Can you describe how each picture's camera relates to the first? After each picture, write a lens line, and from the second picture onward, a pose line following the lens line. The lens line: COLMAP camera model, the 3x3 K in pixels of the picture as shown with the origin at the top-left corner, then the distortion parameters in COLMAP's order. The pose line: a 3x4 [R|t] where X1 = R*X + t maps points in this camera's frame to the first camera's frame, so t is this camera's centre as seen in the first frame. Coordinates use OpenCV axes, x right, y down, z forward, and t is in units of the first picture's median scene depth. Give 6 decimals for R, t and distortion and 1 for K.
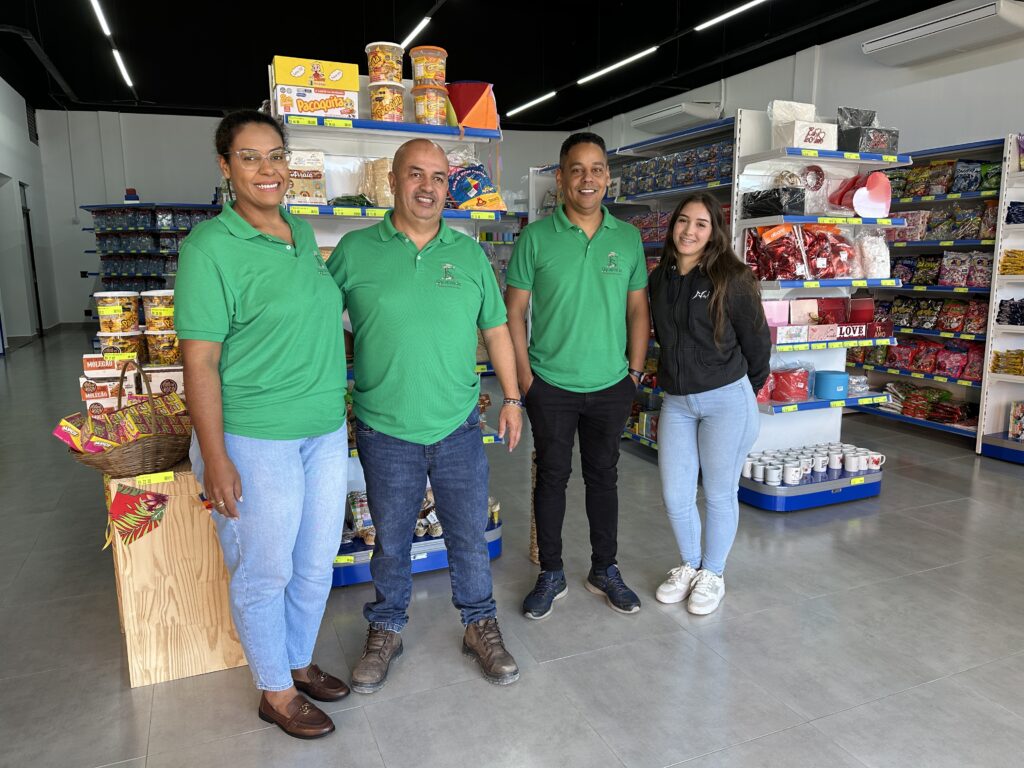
lens RADIAL K [[727.4, 0, 511.2], [0, 727.4, 385.5], [0, 0, 1]] dist [0.019448, -0.003080]
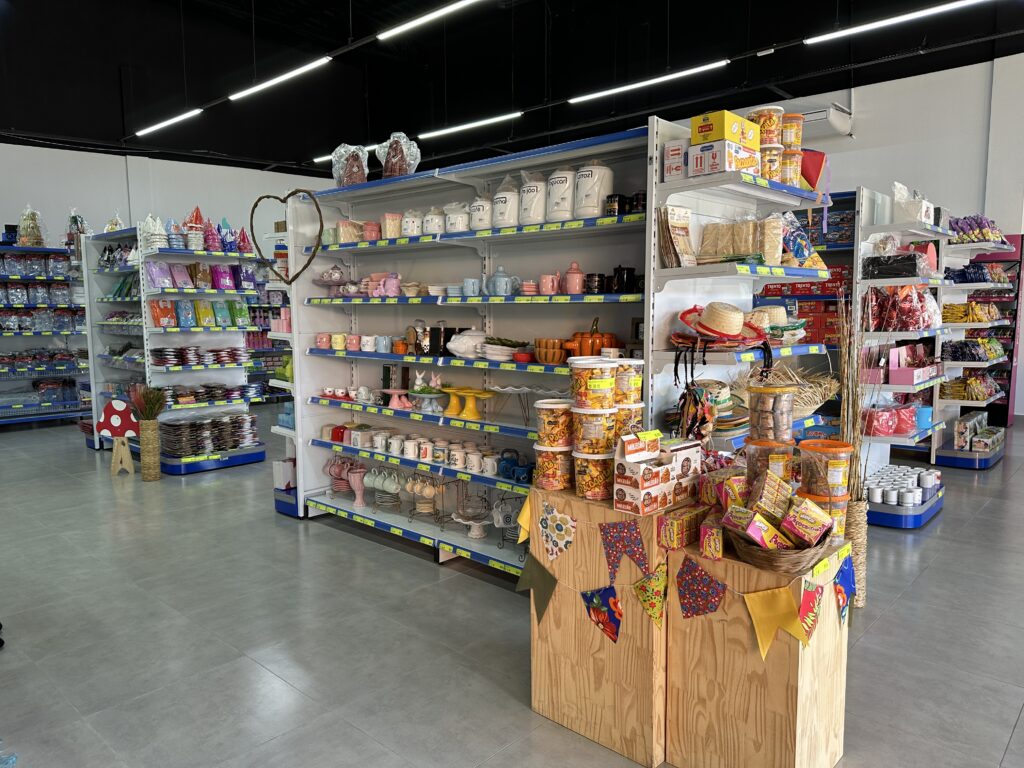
lens RADIAL K [[727.4, 0, 508.5], [0, 727.4, 387.5], [0, 0, 1]] dist [0.019448, -0.003080]
pose [[0.909517, -0.051400, 0.412476, -0.674834], [0.077533, 0.995888, -0.046861, -0.044756], [-0.408371, 0.074601, 0.909763, 0.187988]]
